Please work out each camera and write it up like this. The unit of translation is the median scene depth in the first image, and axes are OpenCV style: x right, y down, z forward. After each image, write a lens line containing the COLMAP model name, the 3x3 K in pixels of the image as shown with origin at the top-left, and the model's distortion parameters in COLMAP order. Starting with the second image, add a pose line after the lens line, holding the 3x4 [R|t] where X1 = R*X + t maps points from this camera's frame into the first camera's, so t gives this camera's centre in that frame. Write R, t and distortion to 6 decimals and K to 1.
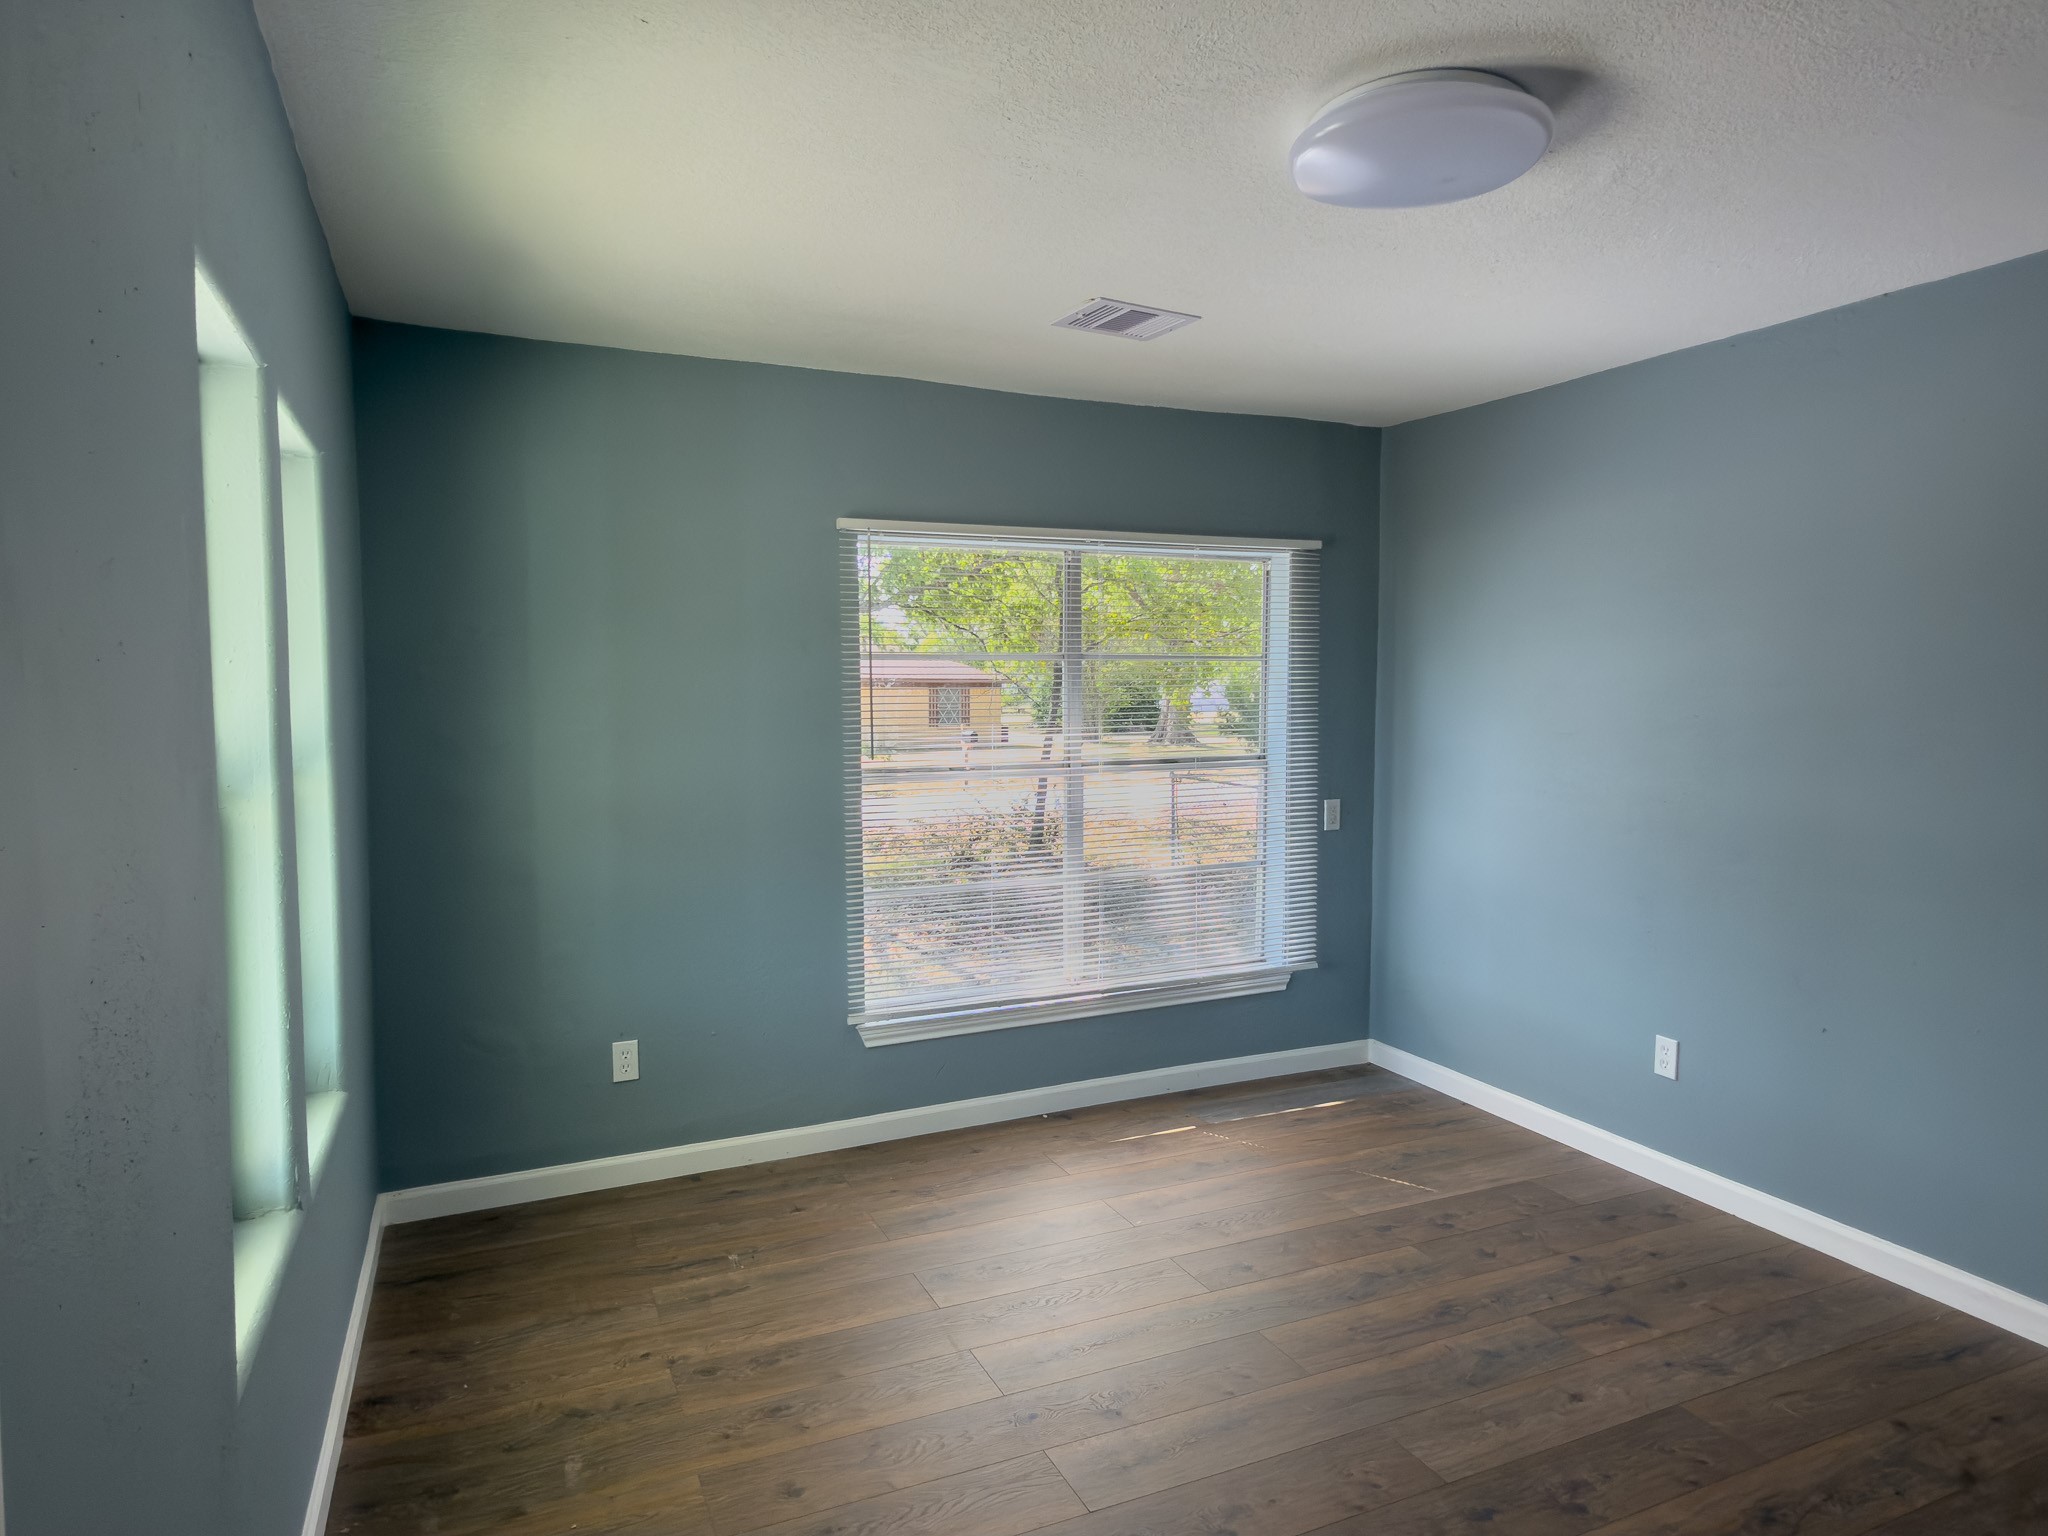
lens RADIAL K [[1232.2, 0, 1024.0], [0, 1232.2, 768.0], [0, 0, 1]] dist [-0.000561, 0.002907]
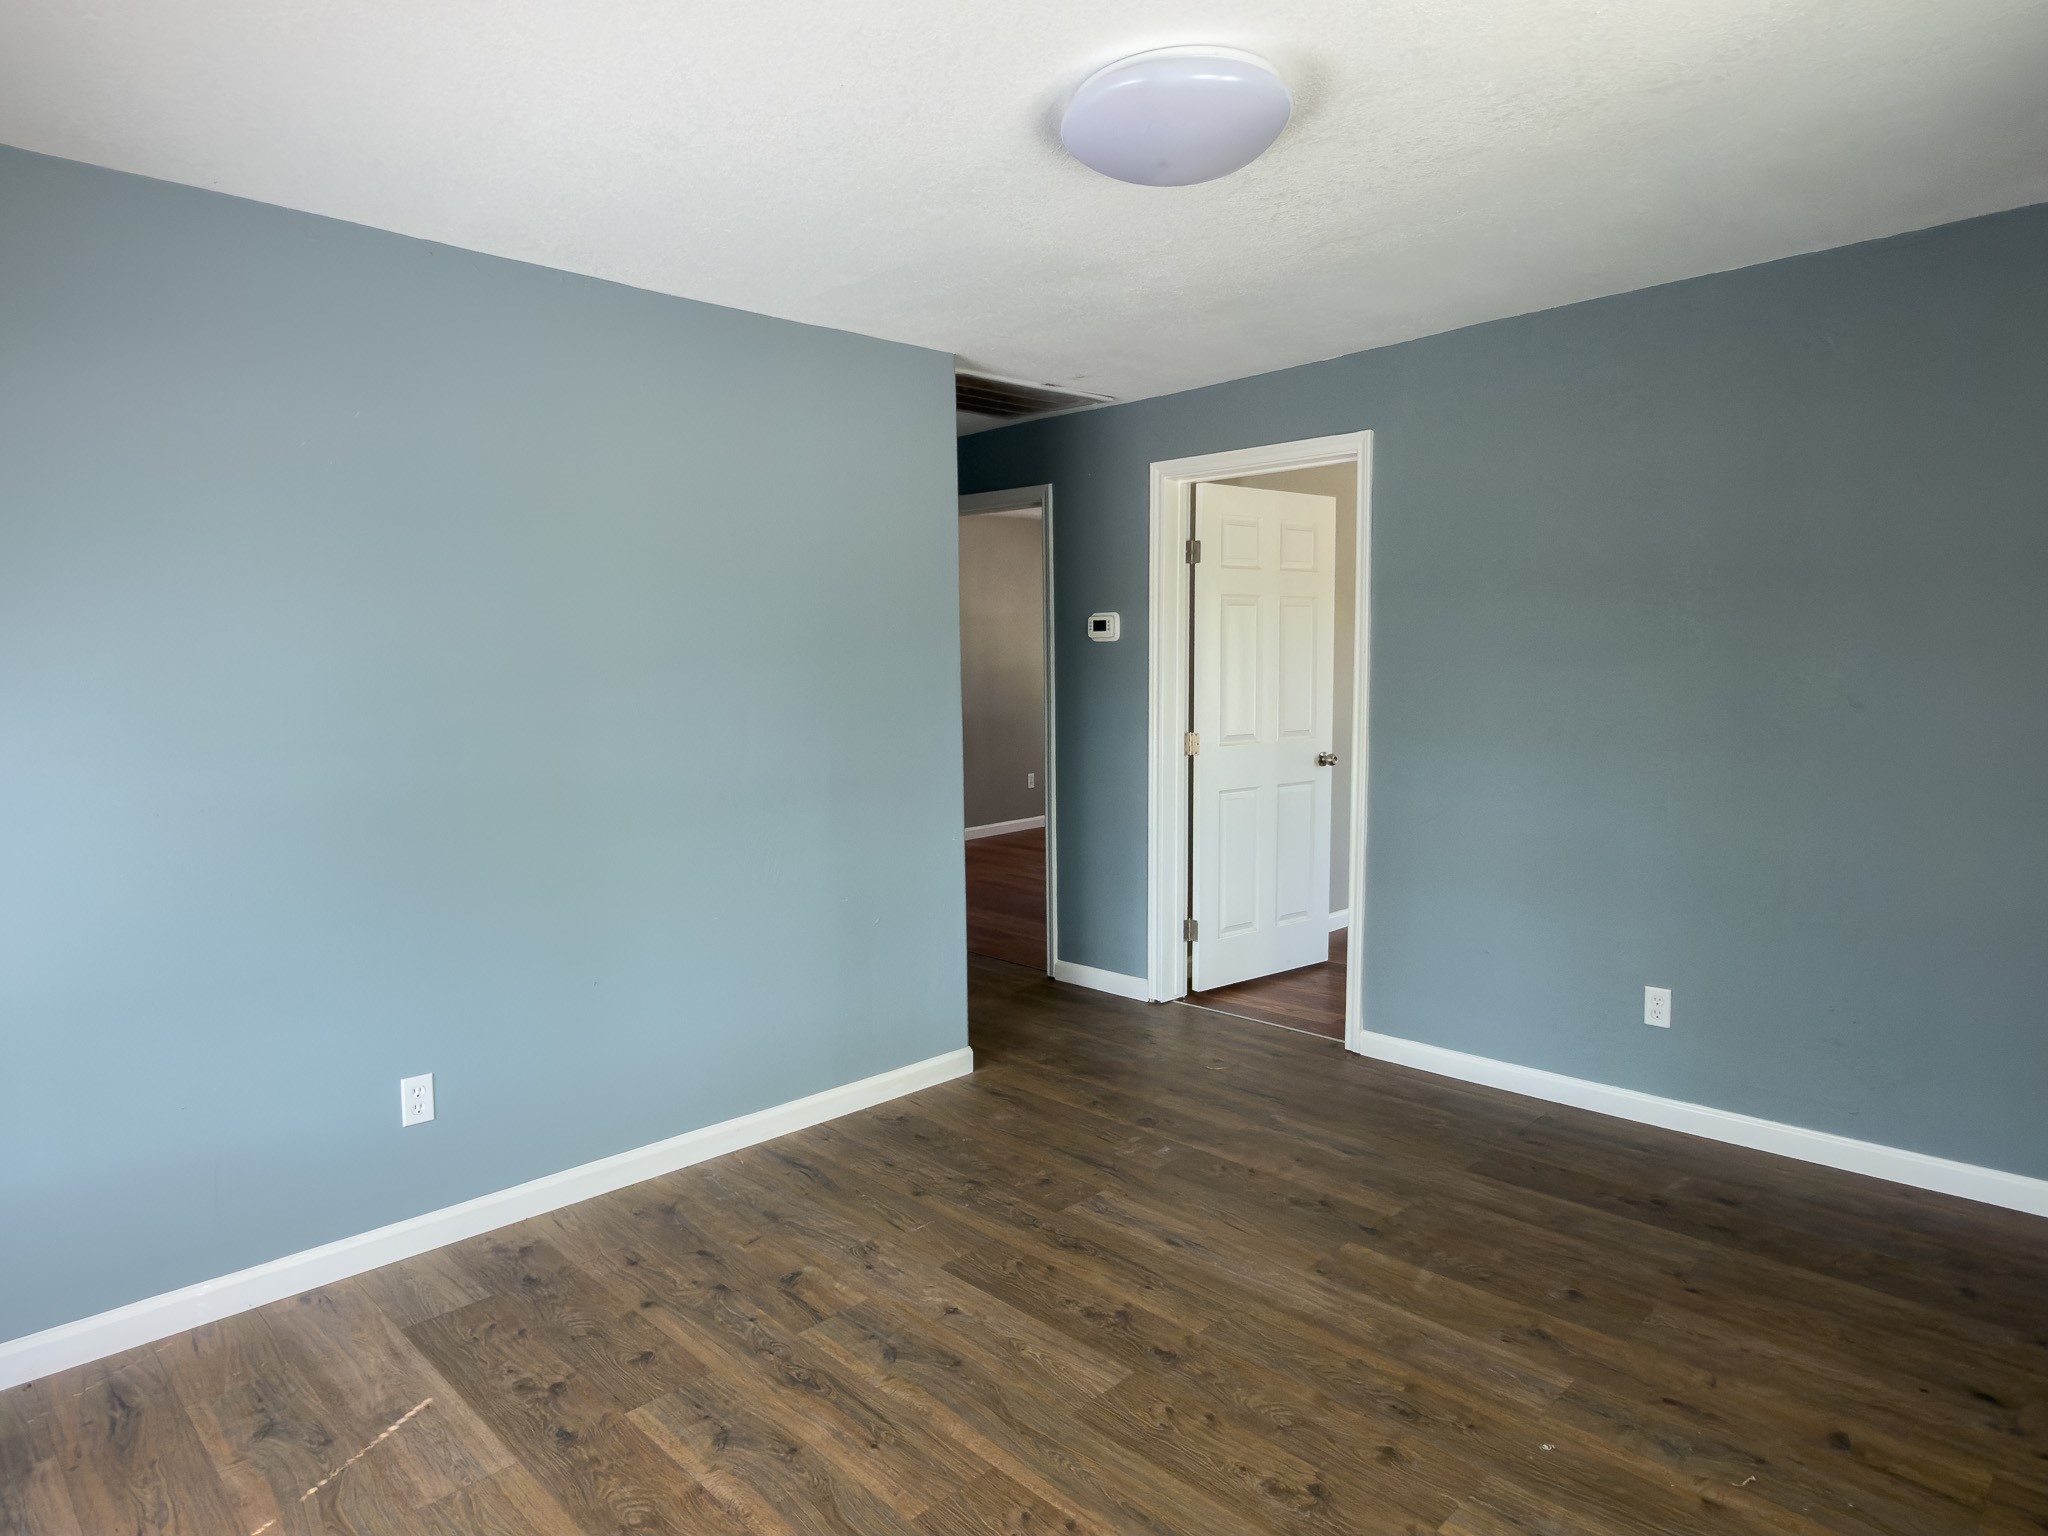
lens RADIAL K [[1232.2, 0, 1024.0], [0, 1232.2, 768.0], [0, 0, 1]] dist [-0.000561, 0.002907]
pose [[-0.354006, -0.082996, 0.931553, -0.380641], [0.068457, 0.991083, 0.114314, -0.052436], [-0.932734, 0.104239, -0.345168, 0.907000]]
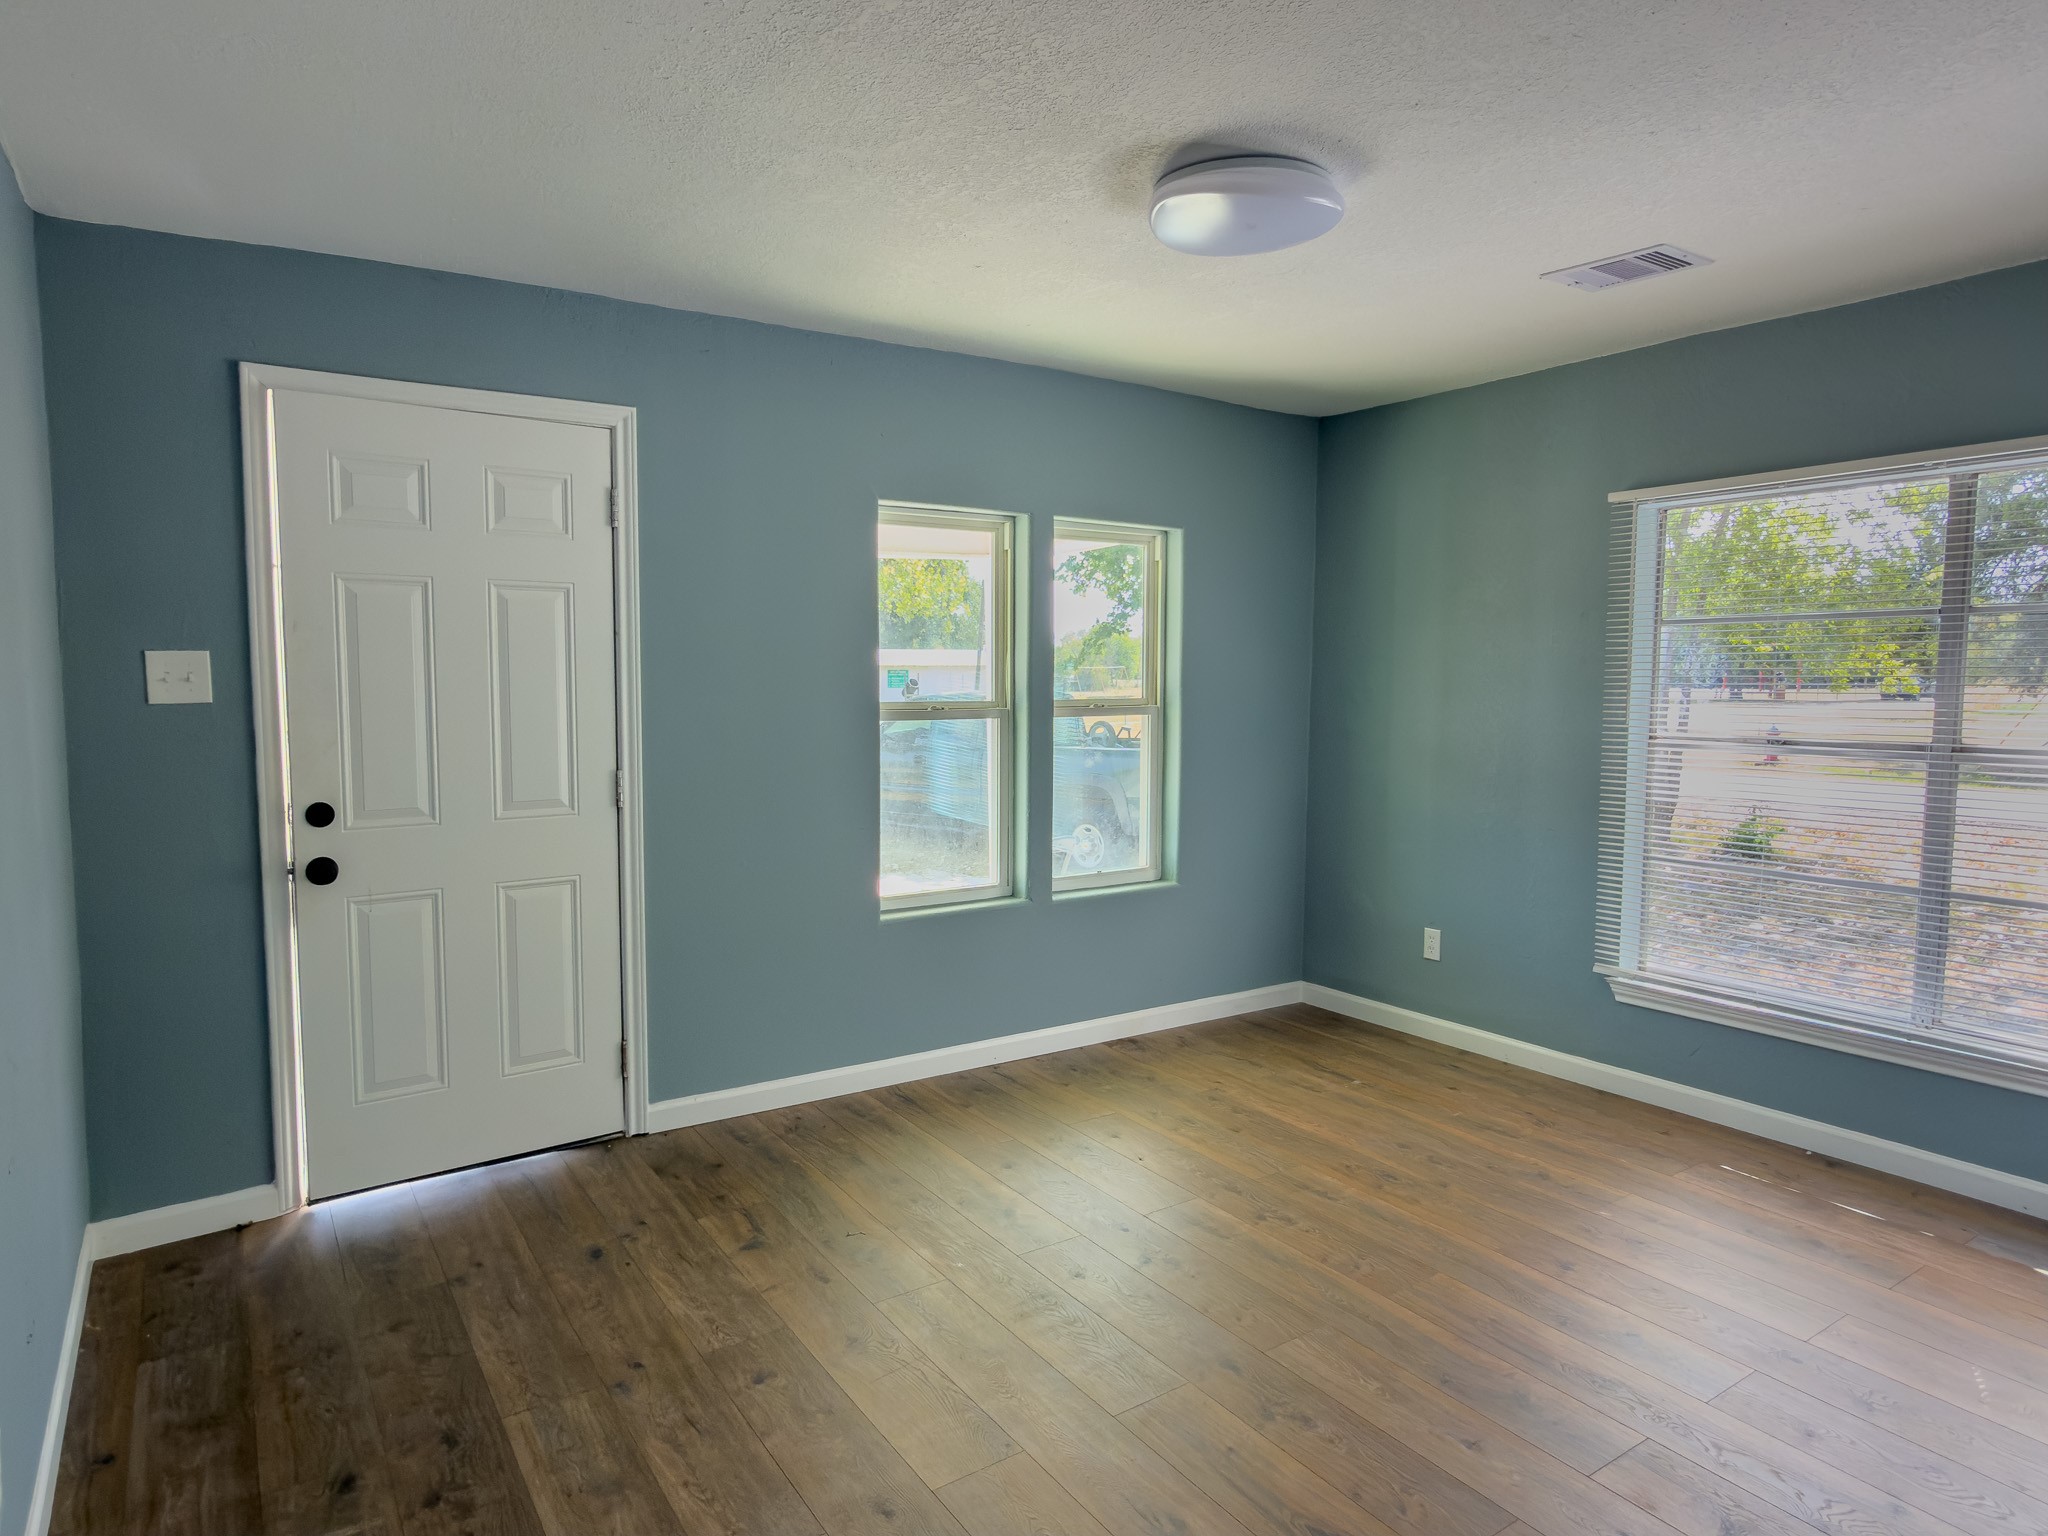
lens RADIAL K [[1232.2, 0, 1024.0], [0, 1232.2, 768.0], [0, 0, 1]] dist [-0.000561, 0.002907]
pose [[0.166661, 0.088427, -0.982041, 0.889669], [-0.057645, 0.995141, 0.079824, -0.026025], [0.984328, 0.043307, 0.170948, 0.359774]]
